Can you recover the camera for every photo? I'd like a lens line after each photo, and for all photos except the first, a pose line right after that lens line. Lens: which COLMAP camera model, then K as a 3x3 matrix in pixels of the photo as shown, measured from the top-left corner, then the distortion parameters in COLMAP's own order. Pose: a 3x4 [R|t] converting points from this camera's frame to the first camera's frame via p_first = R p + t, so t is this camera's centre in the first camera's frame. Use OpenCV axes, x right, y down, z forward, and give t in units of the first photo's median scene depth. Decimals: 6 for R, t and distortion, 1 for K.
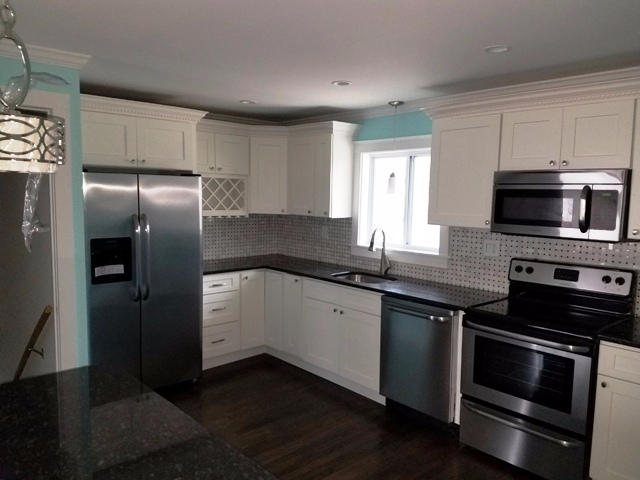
lens RADIAL K [[480.2, 0, 308.2], [0, 480.2, 242.7], [0, 0, 1]] dist [0.136709, -0.179827]
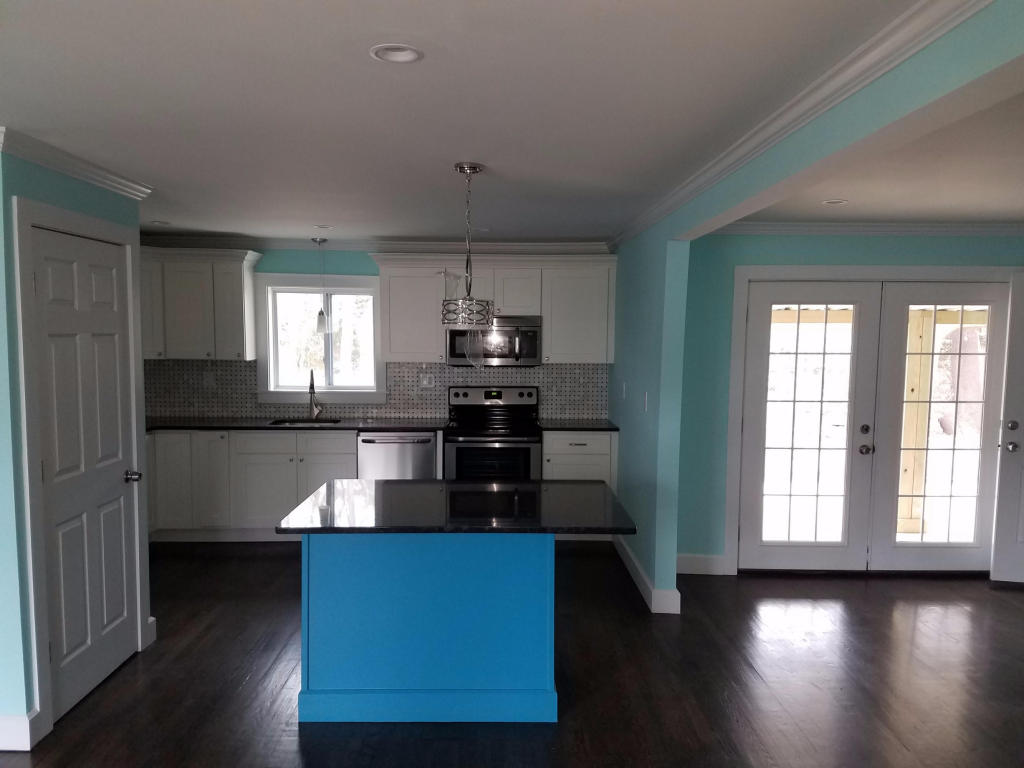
lens RADIAL K [[768.3, 0, 493.2], [0, 768.3, 388.3], [0, 0, 1]] dist [0.136709, -0.179827]
pose [[0.662764, -0.064868, 0.746014, -0.923520], [0.077925, 0.996807, 0.017446, 0.010777], [-0.744763, 0.046571, 0.665702, -0.335461]]
